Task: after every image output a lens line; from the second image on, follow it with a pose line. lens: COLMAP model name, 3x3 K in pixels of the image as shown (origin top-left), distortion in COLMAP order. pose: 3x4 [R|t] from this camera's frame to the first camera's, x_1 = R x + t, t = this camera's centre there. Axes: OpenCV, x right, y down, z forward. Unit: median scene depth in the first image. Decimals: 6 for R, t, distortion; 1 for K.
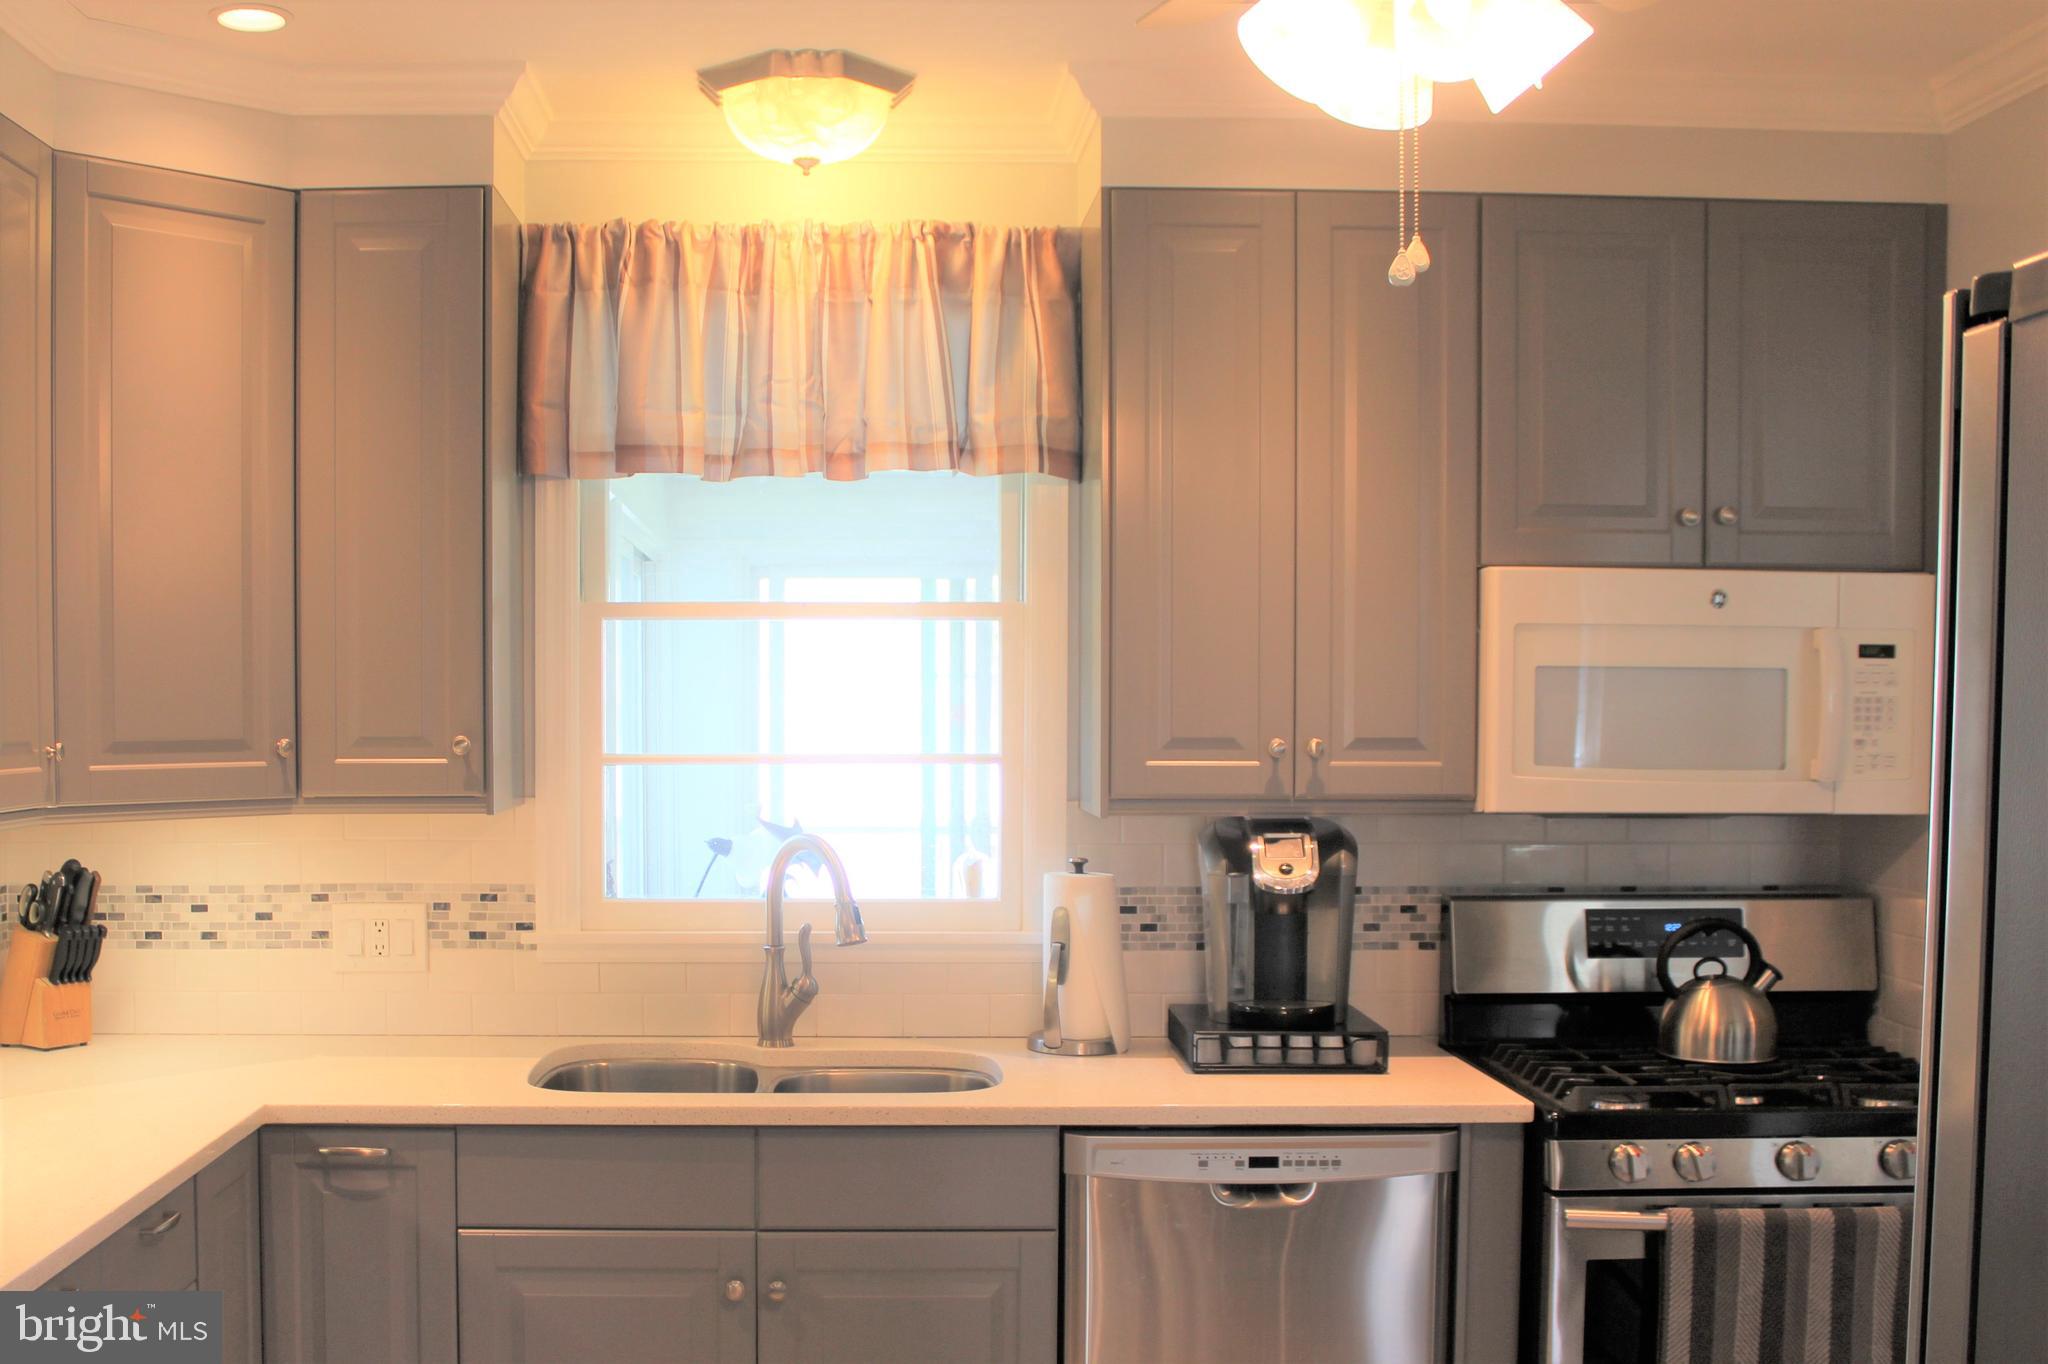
lens RADIAL K [[2058.5, 0, 1024.2], [0, 2058.5, 788.5], [0, 0, 1]] dist [-0.108818, 0.007079]
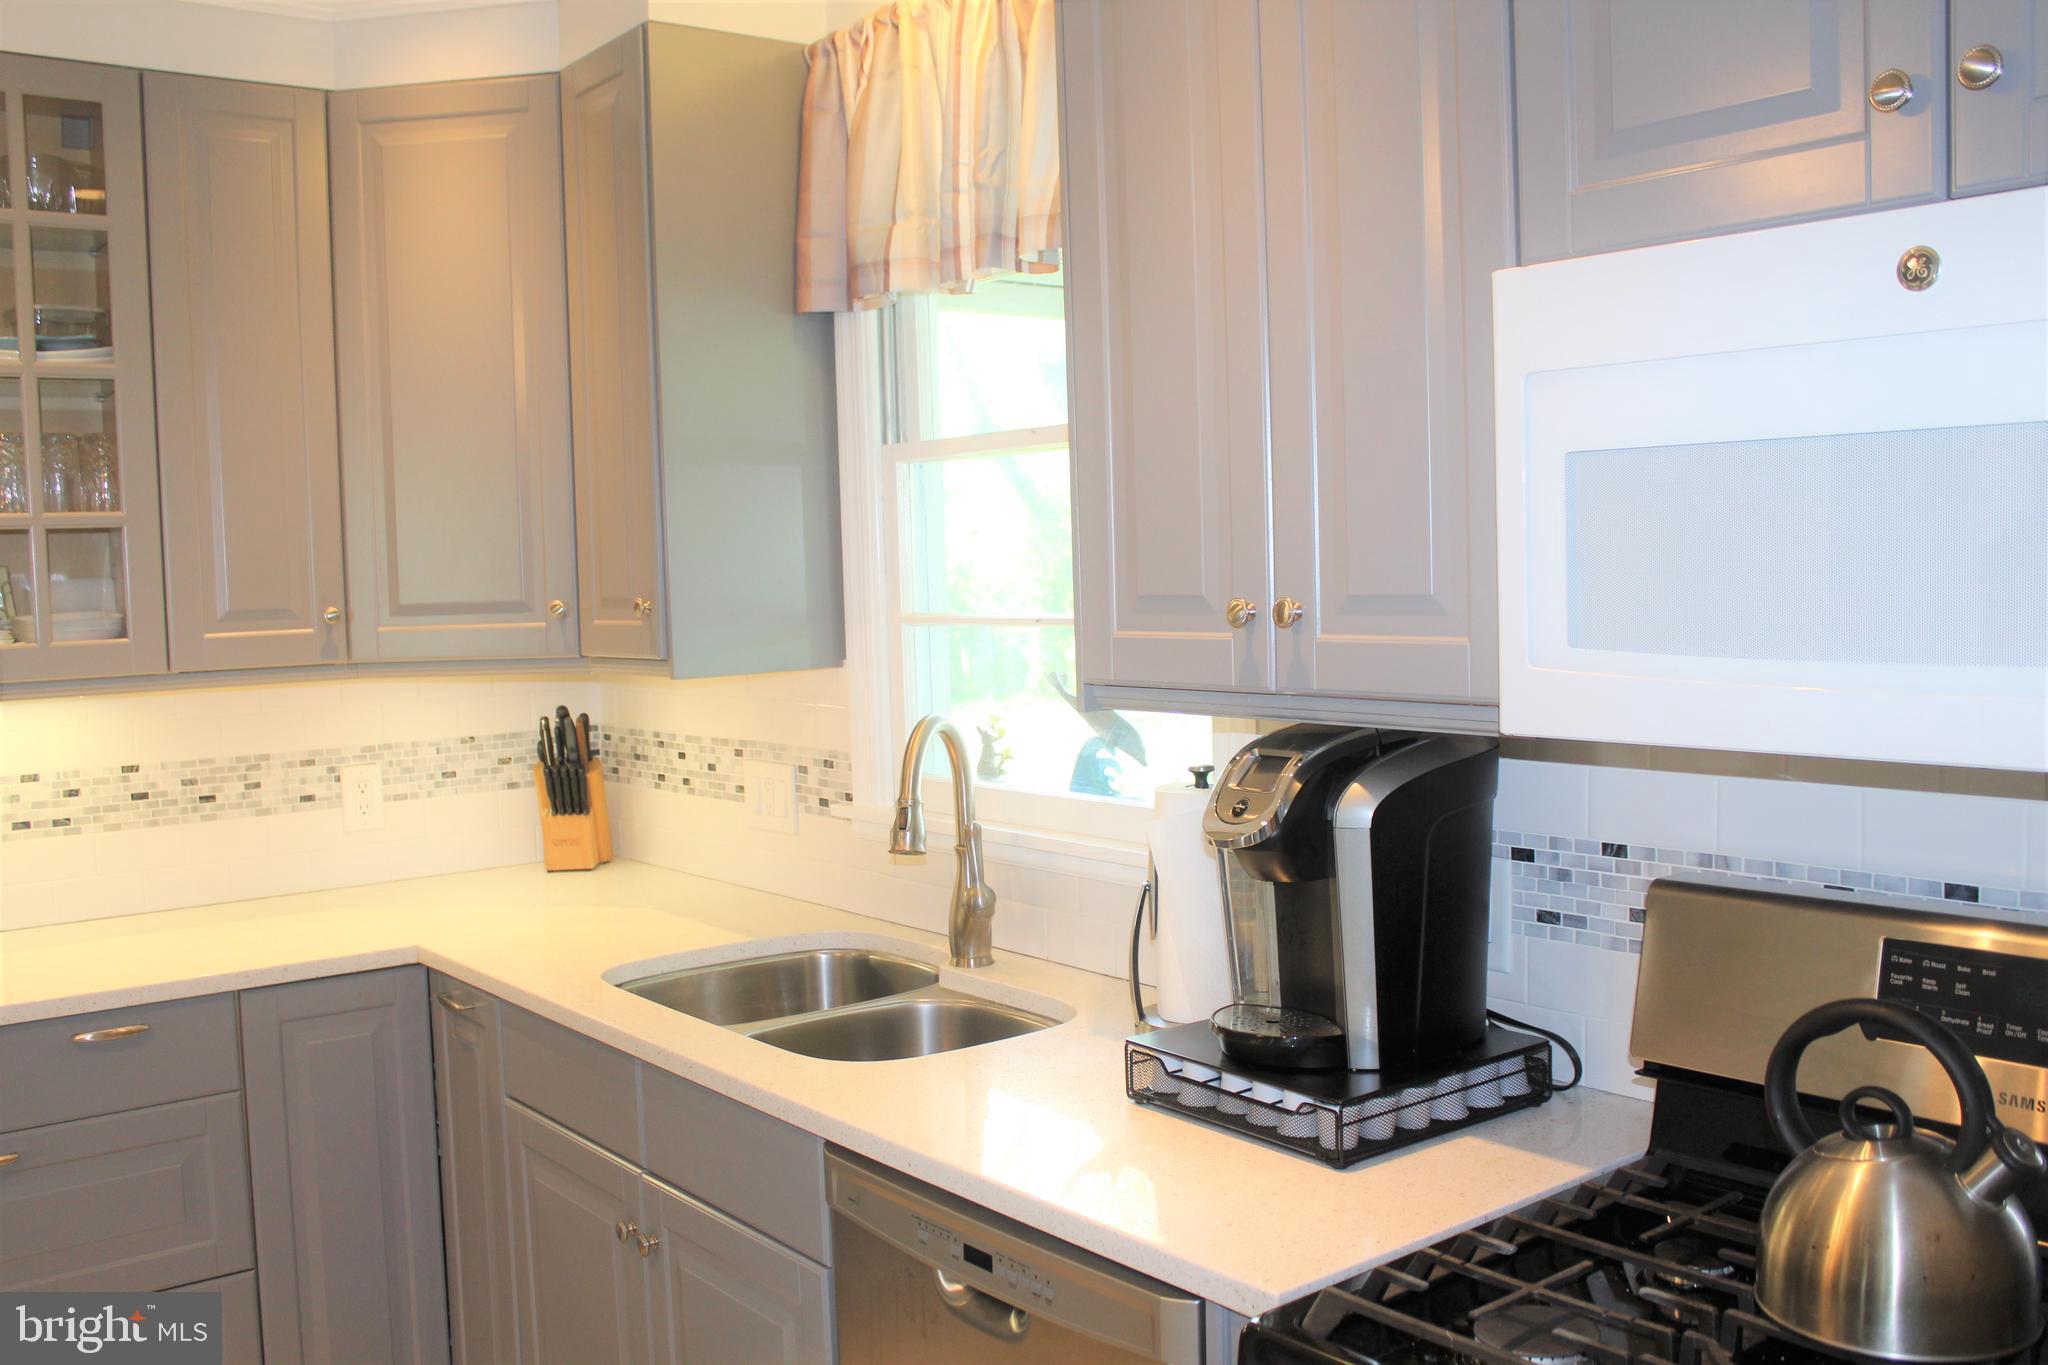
lens RADIAL K [[1859.5, 0, 1024.0], [0, 1859.5, 682.5], [0, 0, 1]] dist [-0.166952, 0.159945]
pose [[0.605573, 0.033861, -0.795069, 0.483177], [-0.007190, 0.999286, 0.037082, -0.017209], [0.795757, -0.016739, 0.605384, 0.557189]]
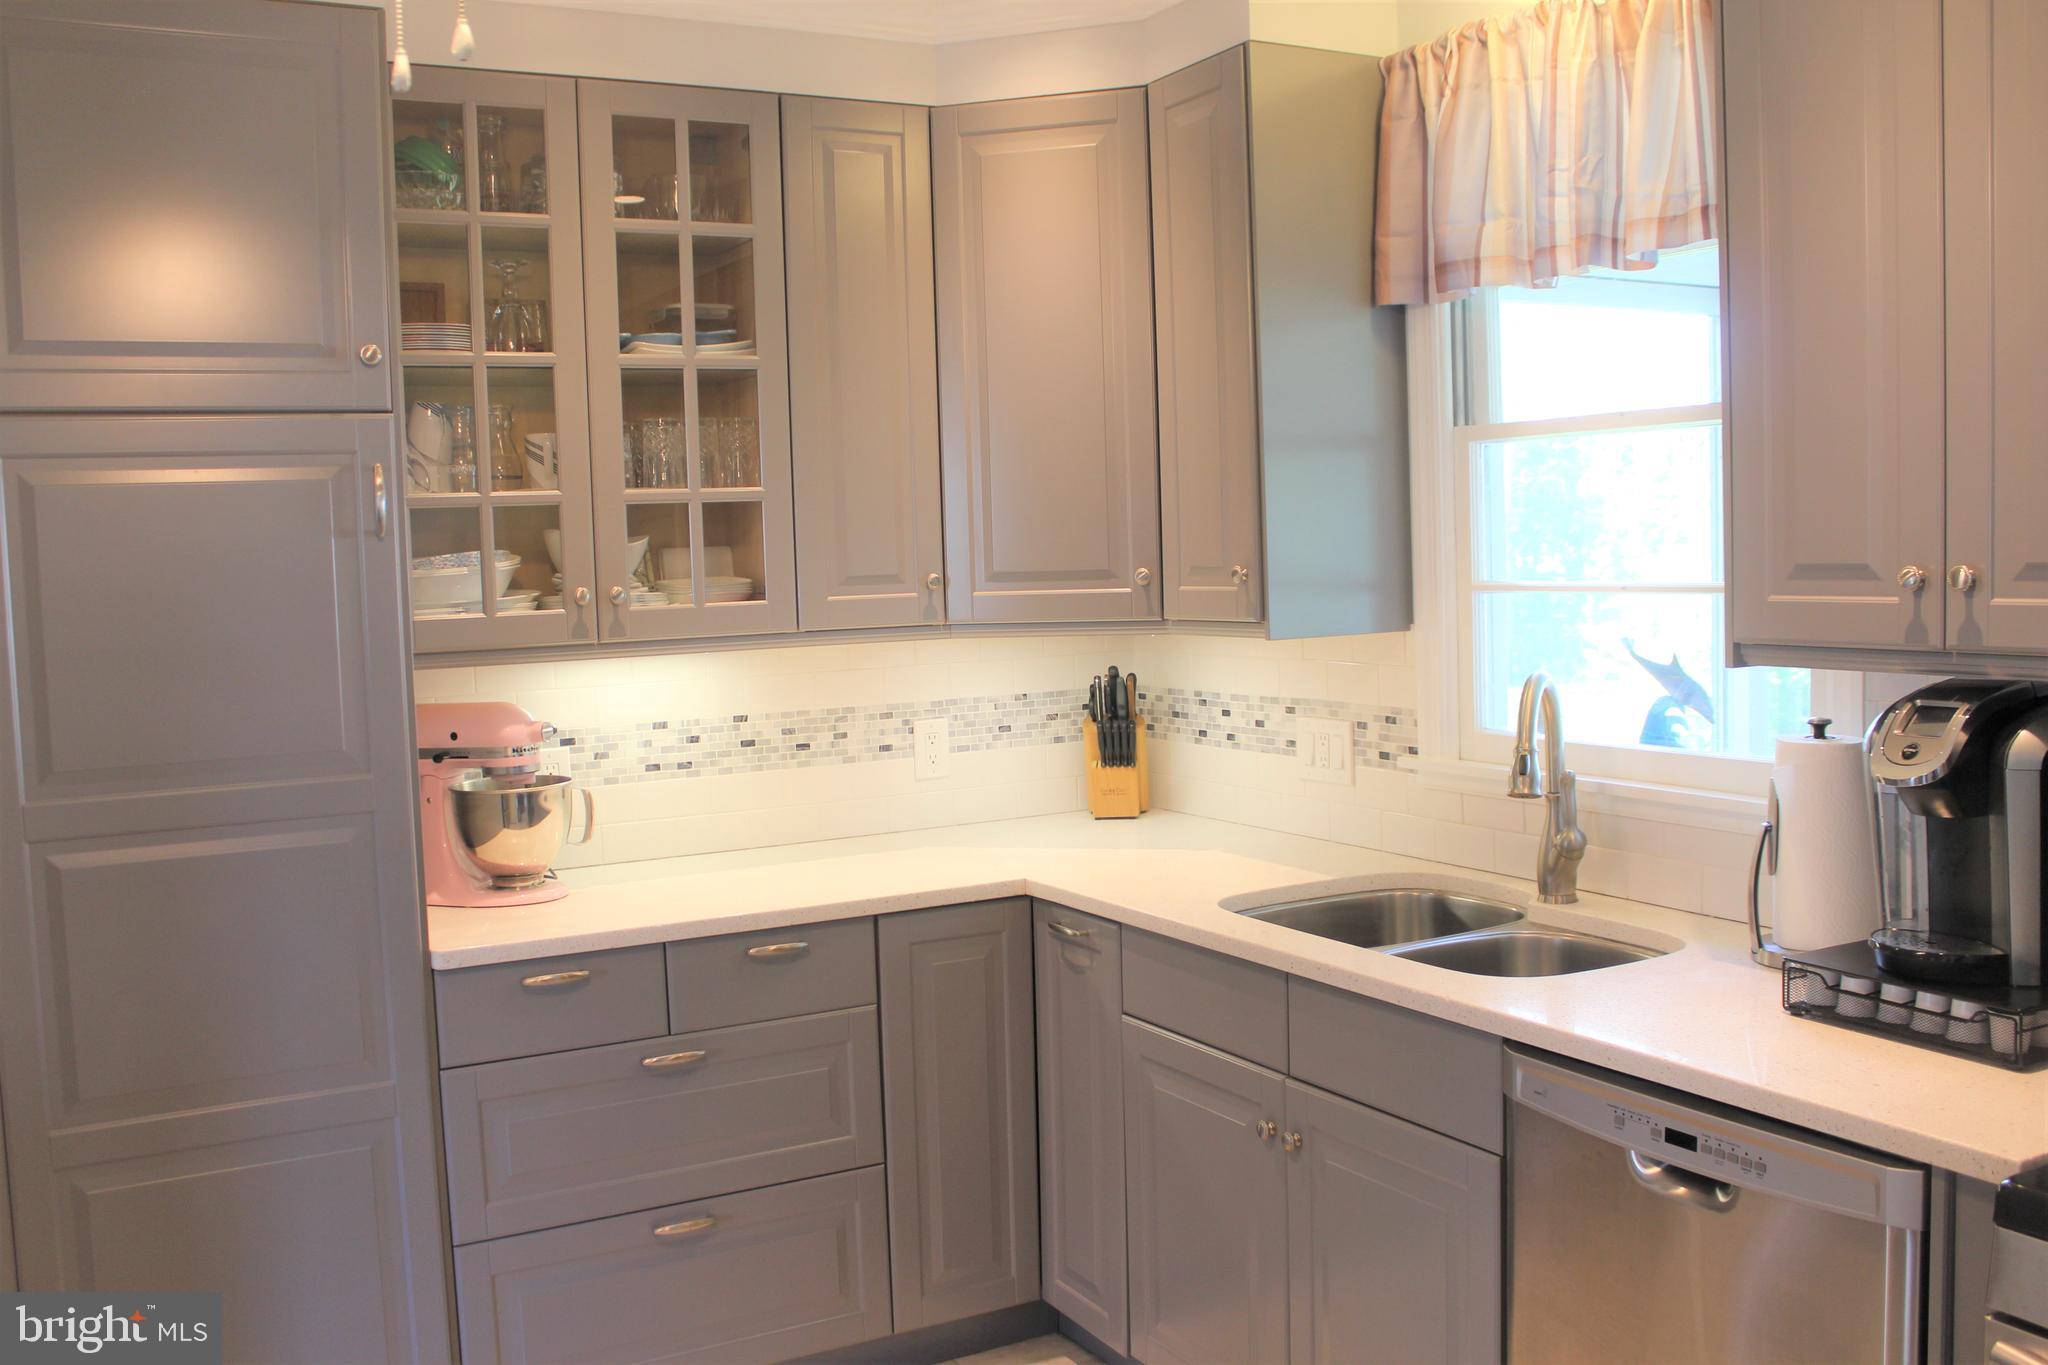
lens RADIAL K [[1859.5, 0, 1024.0], [0, 1859.5, 682.5], [0, 0, 1]] dist [-0.166952, 0.159945]
pose [[0.465052, 0.049781, -0.883883, 0.481662], [-0.009044, 0.998633, 0.051485, -0.012026], [0.885237, -0.015949, 0.464866, 0.406916]]
